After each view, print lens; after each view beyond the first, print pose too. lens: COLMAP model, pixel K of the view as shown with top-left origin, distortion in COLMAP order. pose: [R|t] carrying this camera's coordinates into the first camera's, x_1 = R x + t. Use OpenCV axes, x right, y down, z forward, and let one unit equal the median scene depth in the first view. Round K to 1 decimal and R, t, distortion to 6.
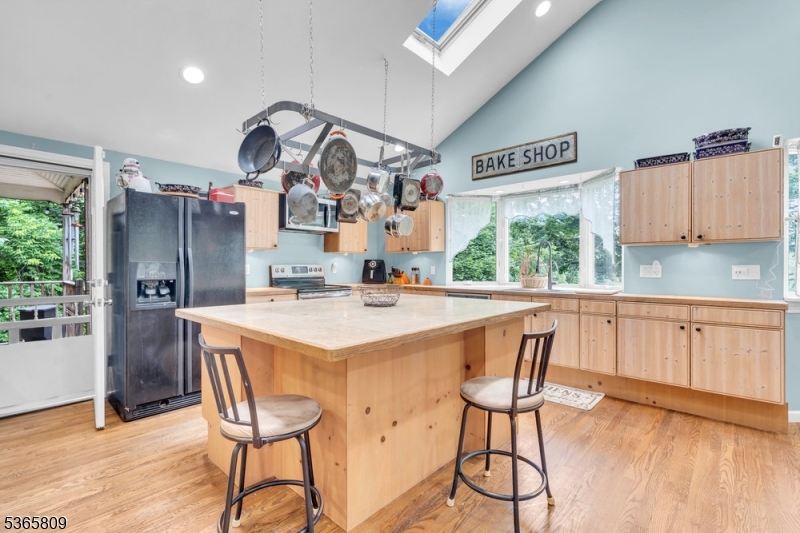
lens RADIAL K [[367.3, 0, 399.8], [0, 367.3, 265.7], [0, 0, 1]] dist [0.000358, 0.000902]
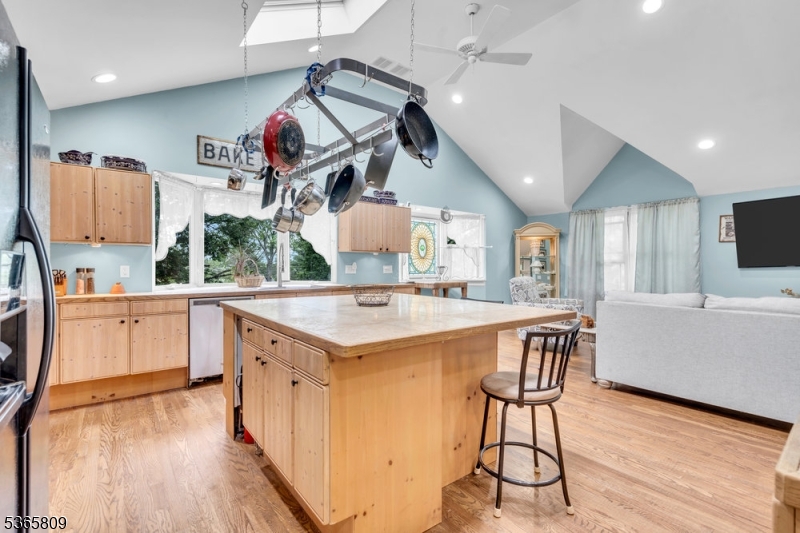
lens RADIAL K [[367.3, 0, 395.5], [0, 367.3, 270.3], [0, 0, 1]] dist [0.000358, 0.000902]
pose [[0.172031, -0.014404, 0.984986, -0.826135], [-0.005987, 0.999859, 0.015667, -0.006589], [-0.985073, -0.008592, 0.171921, 0.603386]]
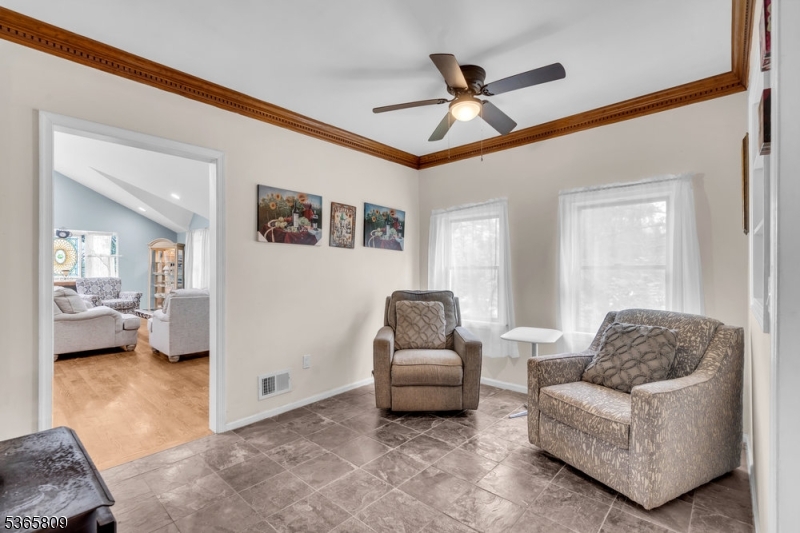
lens RADIAL K [[367.3, 0, 401.3], [0, 367.3, 266.8], [0, 0, 1]] dist [0.000358, 0.000902]
pose [[-0.008912, 0.000969, 0.999960, -1.610685], [-0.003012, 0.999995, -0.000996, -0.028894], [-0.999956, -0.003021, -0.008909, -1.837492]]
